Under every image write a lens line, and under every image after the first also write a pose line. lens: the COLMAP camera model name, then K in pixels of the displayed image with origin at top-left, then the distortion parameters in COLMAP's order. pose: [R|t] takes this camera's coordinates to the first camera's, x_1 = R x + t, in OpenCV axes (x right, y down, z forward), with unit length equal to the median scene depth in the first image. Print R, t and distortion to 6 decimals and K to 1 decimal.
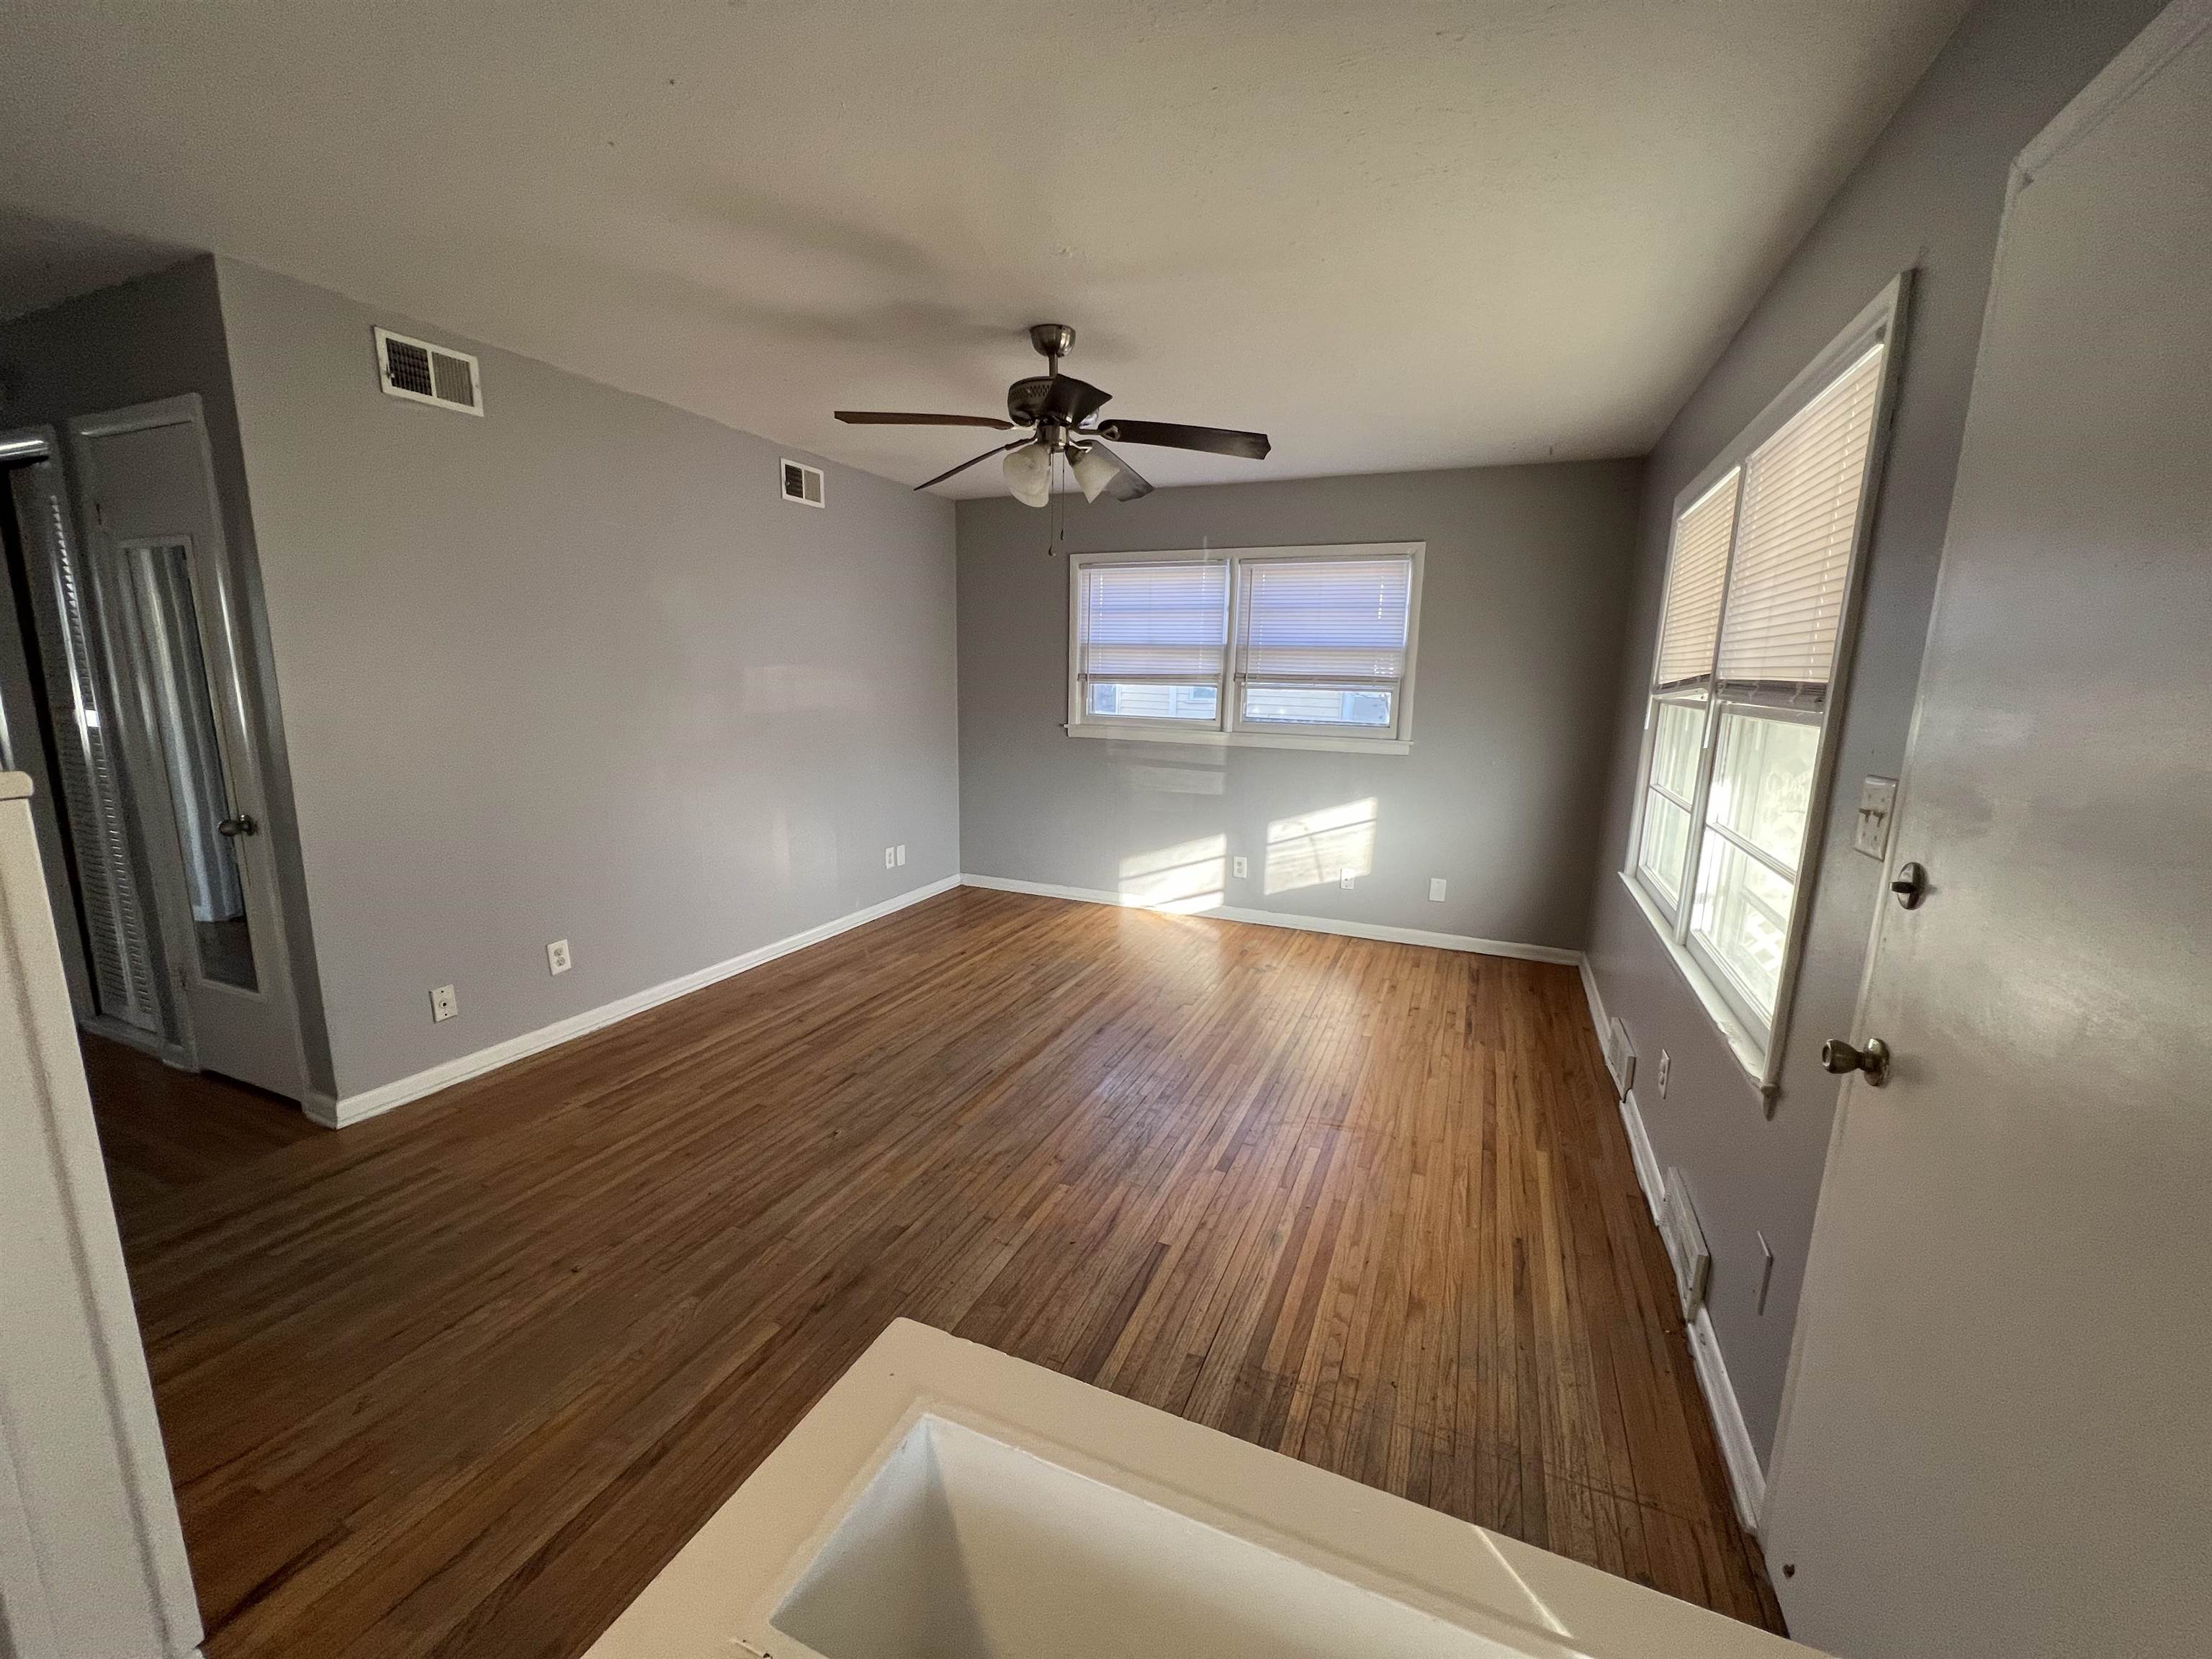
lens RADIAL K [[878.5, 0, 1105.3], [0, 878.5, 839.2], [0, 0, 1]] dist [0.000307, 0.000044]
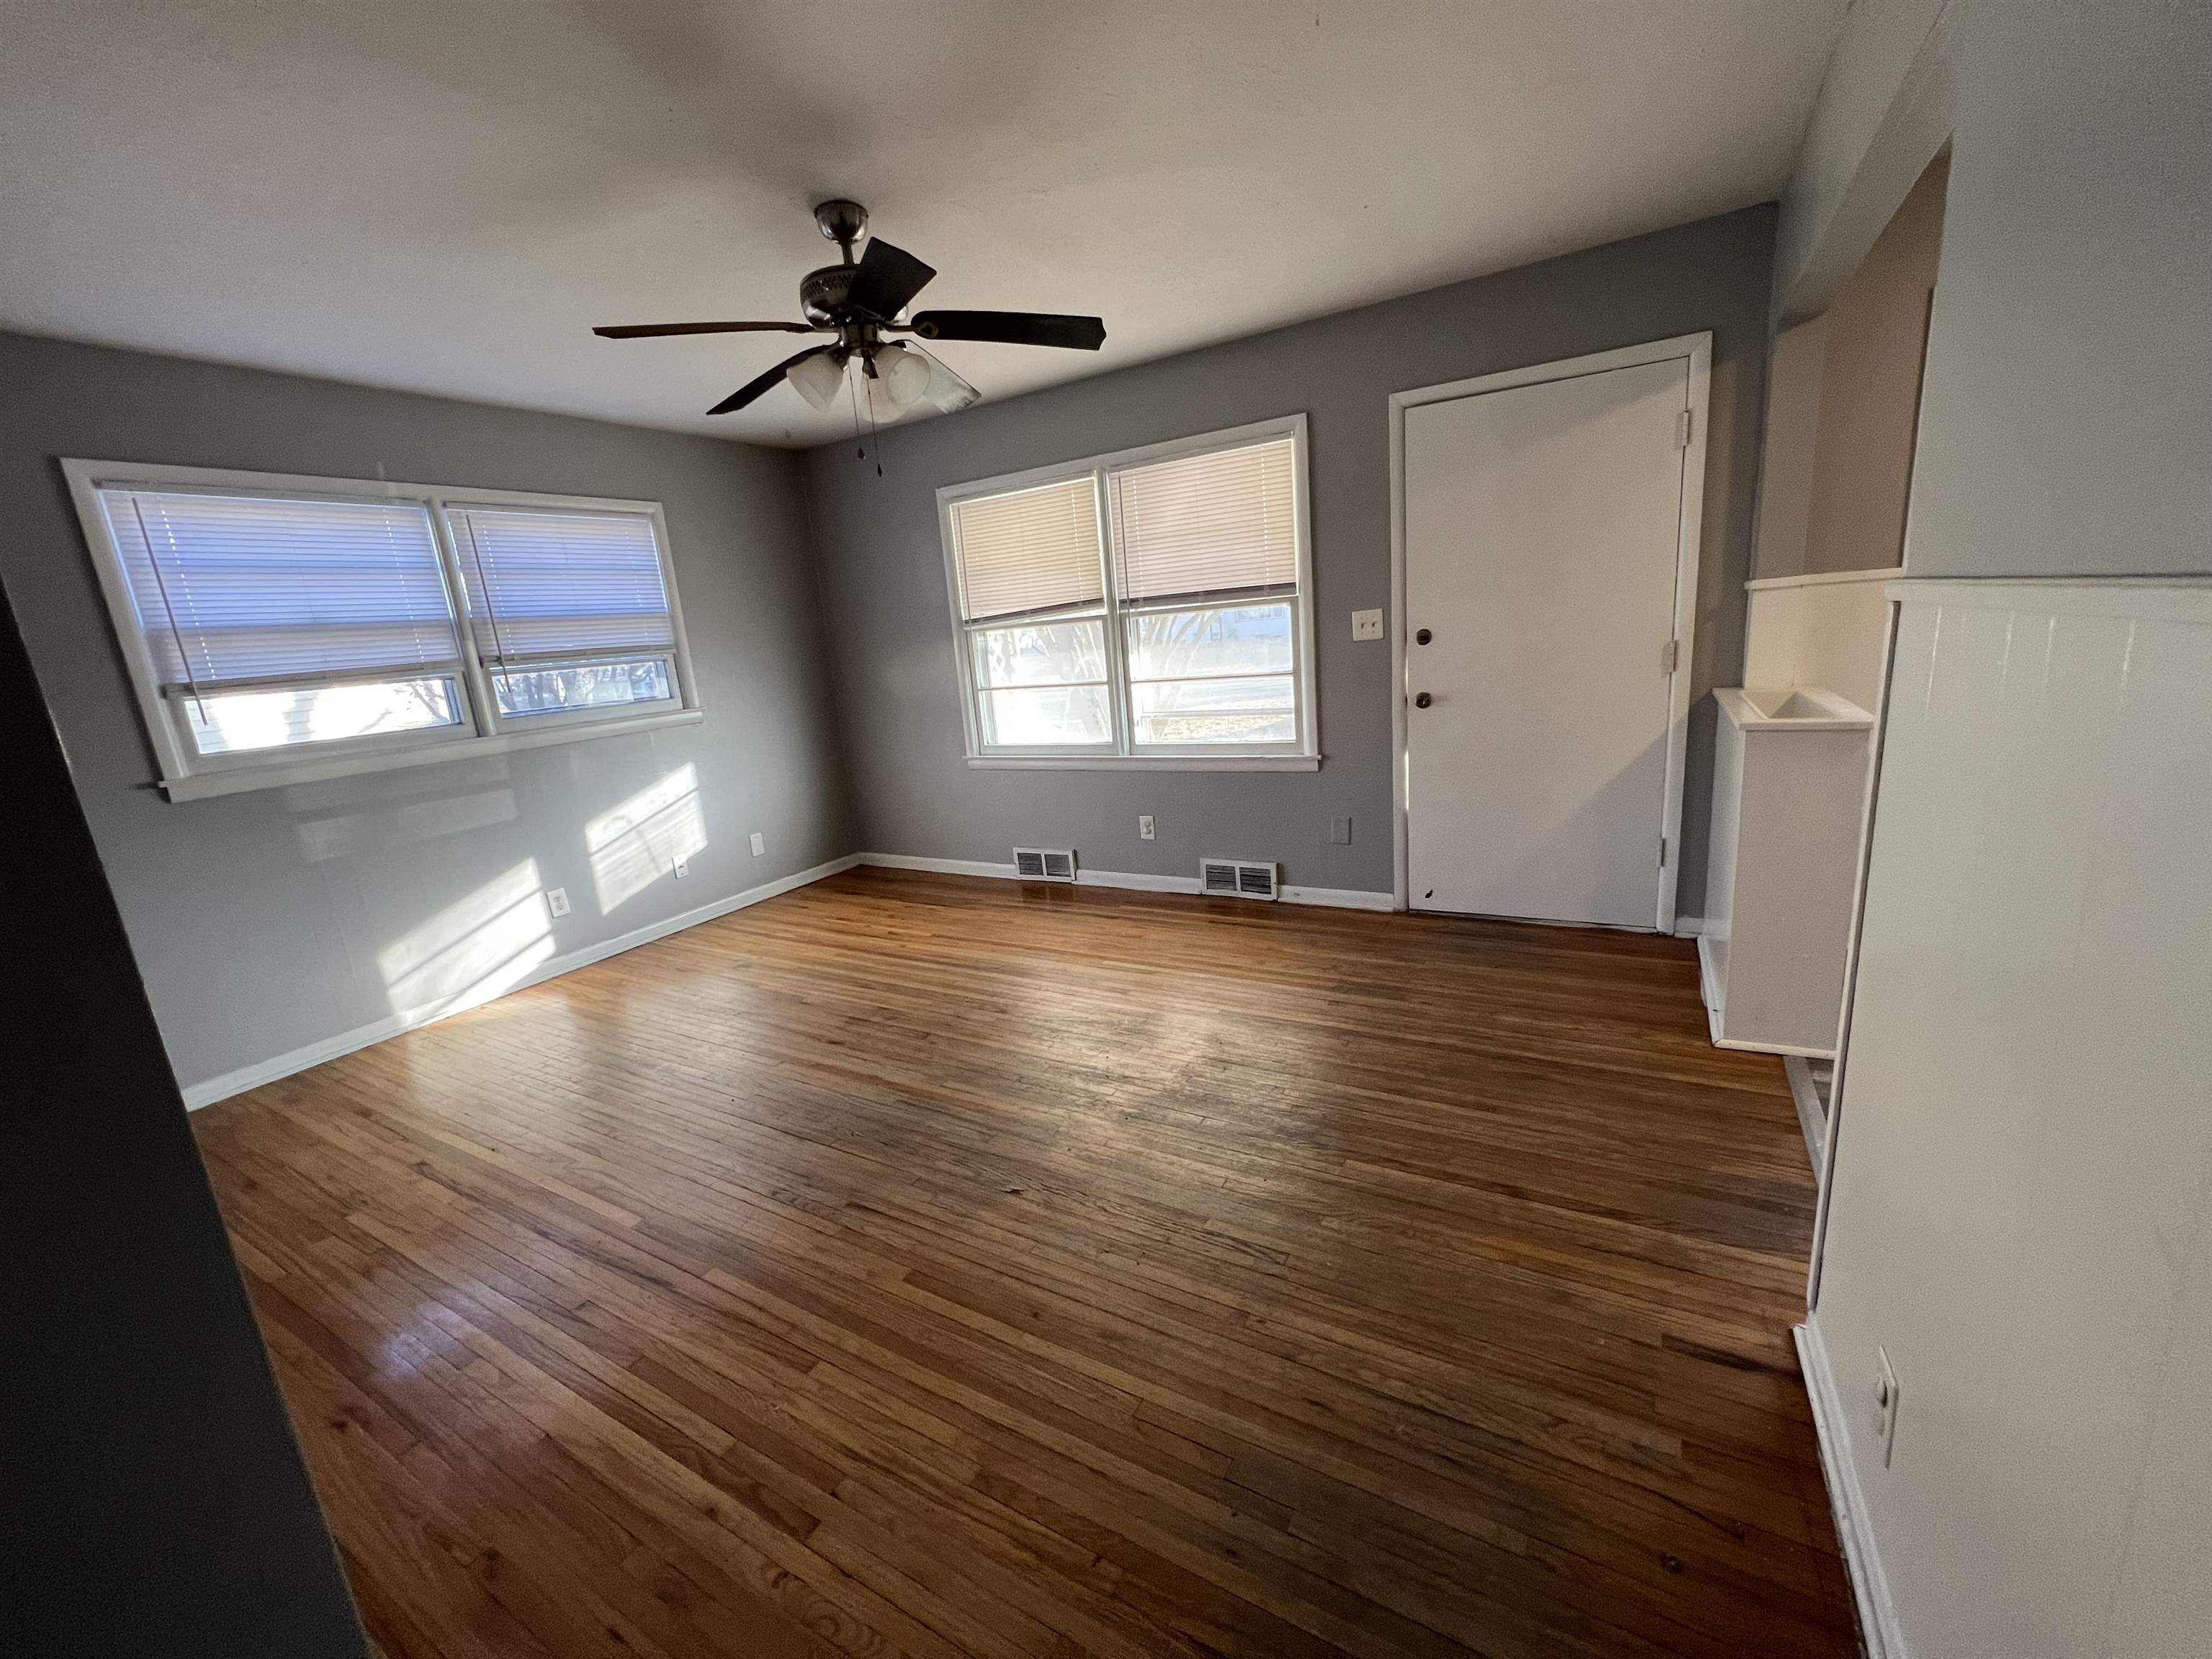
lens RADIAL K [[884.6, 0, 1106.0], [0, 884.6, 829.5], [0, 0, 1]] dist [0.001328, 0.000326]
pose [[0.120041, -0.254856, 0.959499, -0.662295], [0.274828, 0.937247, 0.214562, -0.080255], [-0.953971, 0.237941, 0.182549, 0.473526]]
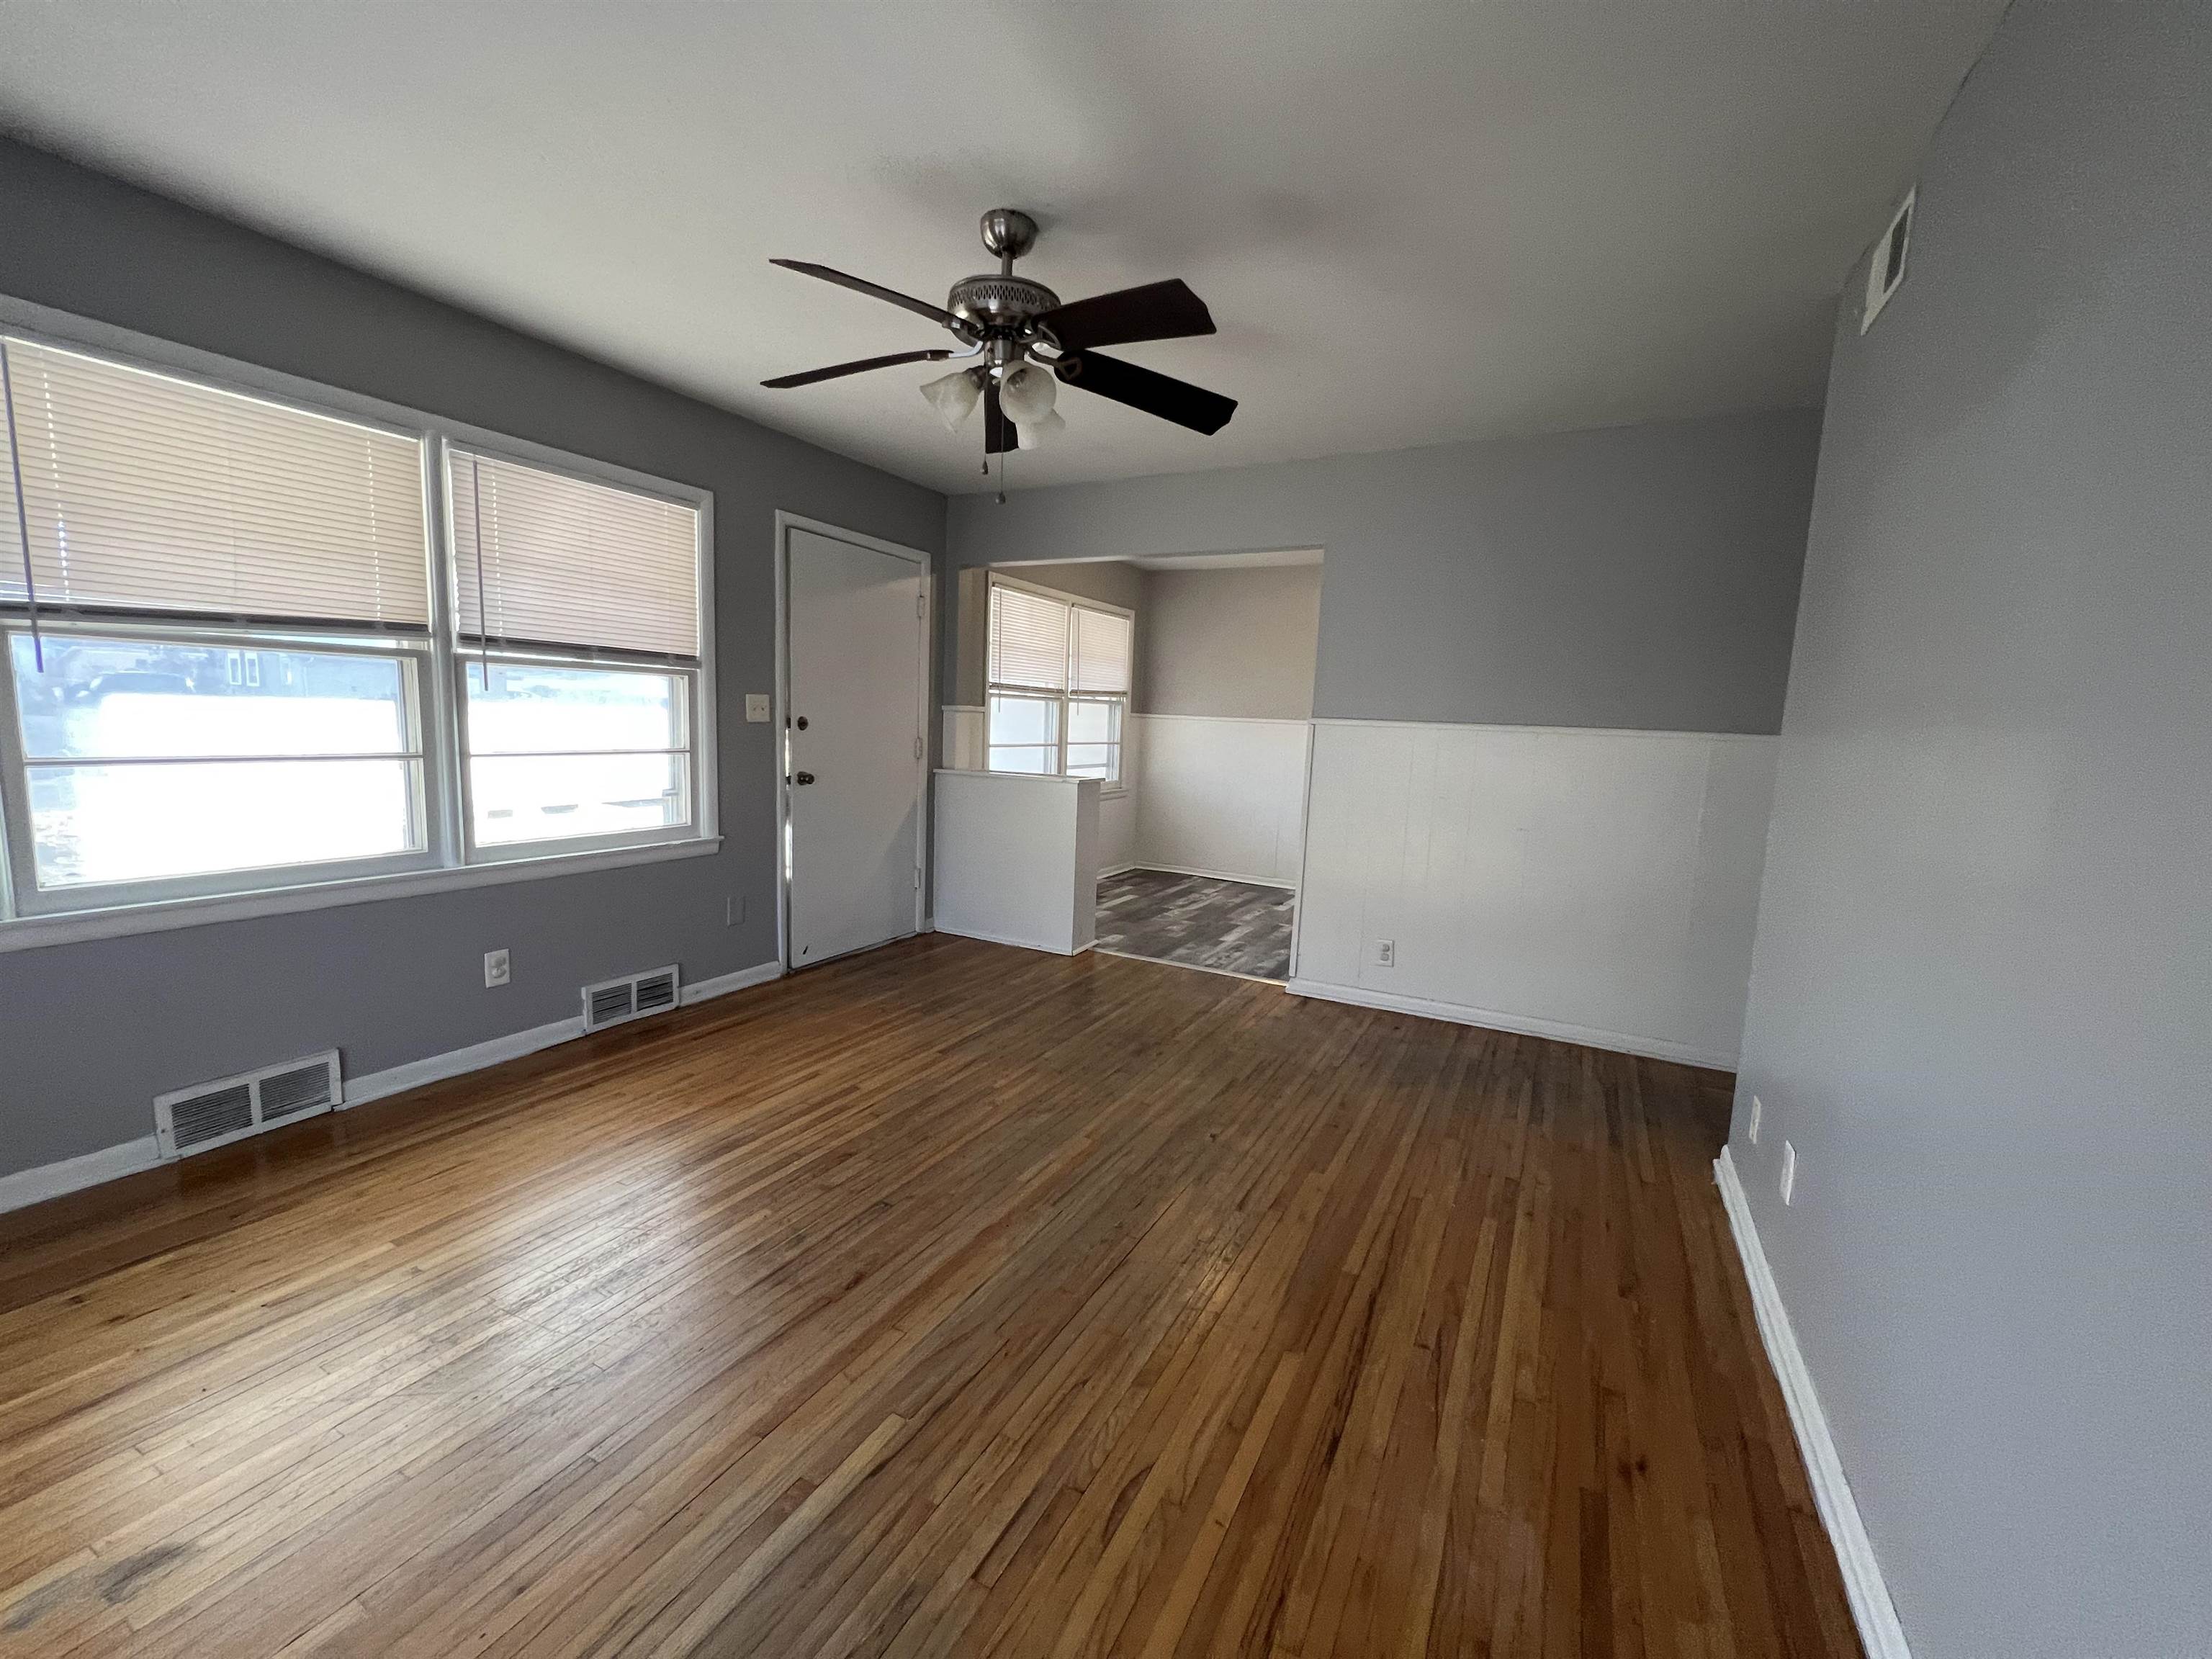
lens RADIAL K [[884.6, 0, 1106.0], [0, 884.6, 829.5], [0, 0, 1]] dist [0.001328, 0.000326]
pose [[-0.994655, -0.073521, 0.072496, -0.159543], [-0.047110, 0.947928, 0.314981, -0.203952], [-0.091879, 0.309882, -0.946325, 1.249345]]
